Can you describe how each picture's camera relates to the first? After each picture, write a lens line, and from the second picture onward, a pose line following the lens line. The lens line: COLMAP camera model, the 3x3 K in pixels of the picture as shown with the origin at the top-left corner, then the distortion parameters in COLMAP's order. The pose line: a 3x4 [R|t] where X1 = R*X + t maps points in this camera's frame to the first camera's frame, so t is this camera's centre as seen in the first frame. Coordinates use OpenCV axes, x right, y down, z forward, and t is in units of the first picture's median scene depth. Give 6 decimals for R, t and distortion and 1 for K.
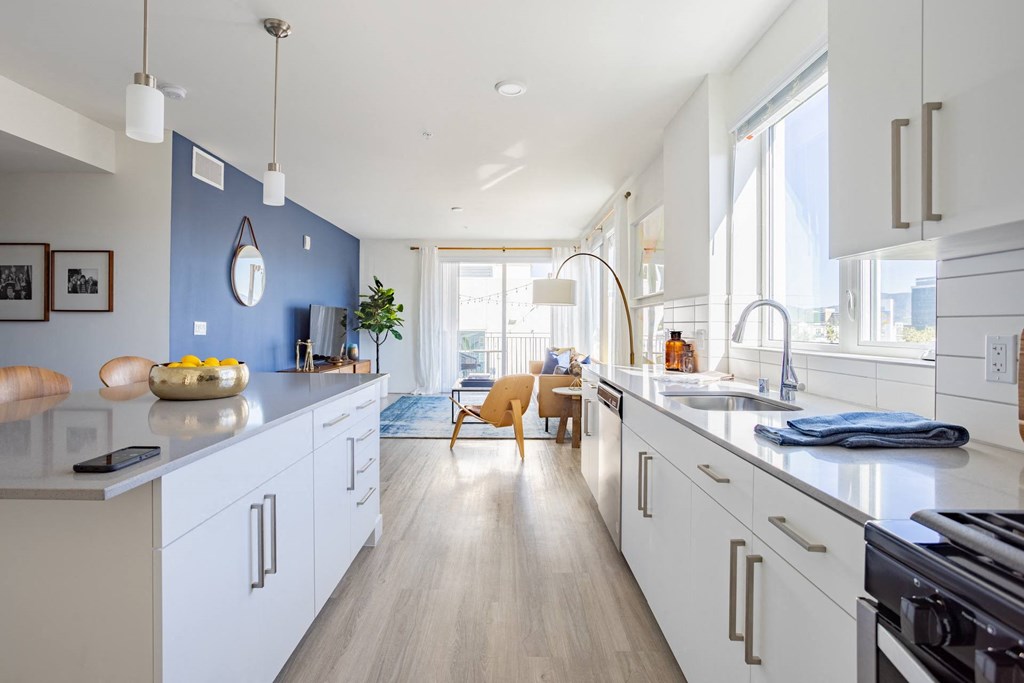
lens RADIAL K [[493.5, 0, 507.1], [0, 493.5, 335.3], [0, 0, 1]] dist [-0.050768, 0.025517]
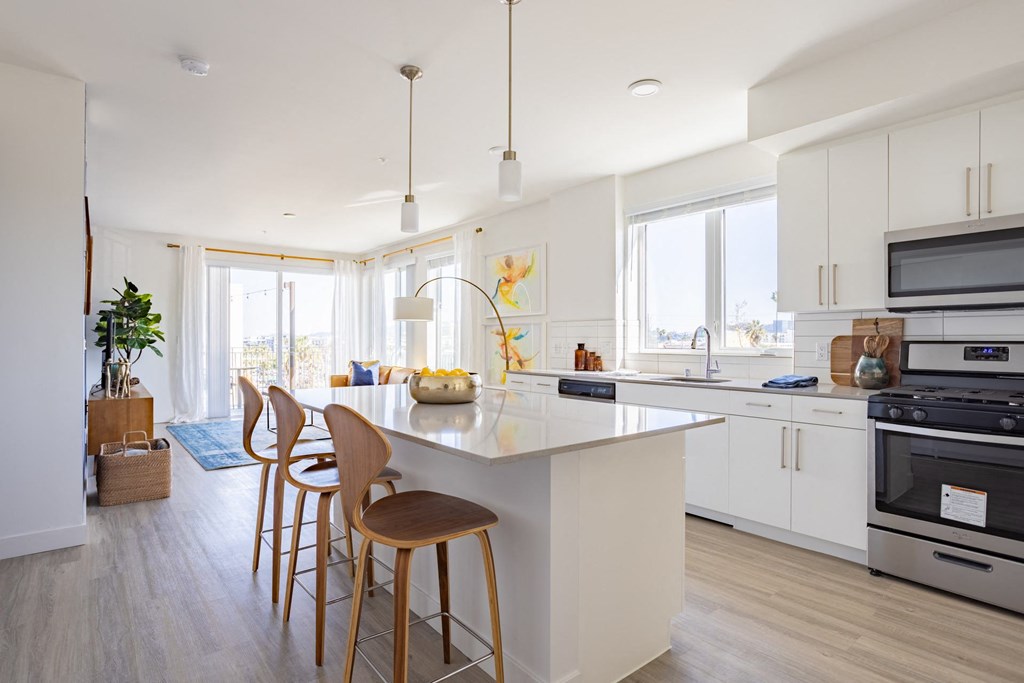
lens RADIAL K [[520.5, 0, 512.0], [0, 520.5, 341.5], [0, 0, 1]] dist [-0.054293, 0.000511]
pose [[0.770072, -0.004367, 0.637942, -0.402225], [0.013566, 0.999863, -0.009531, -0.001245], [-0.637813, 0.015994, 0.770025, -0.021157]]
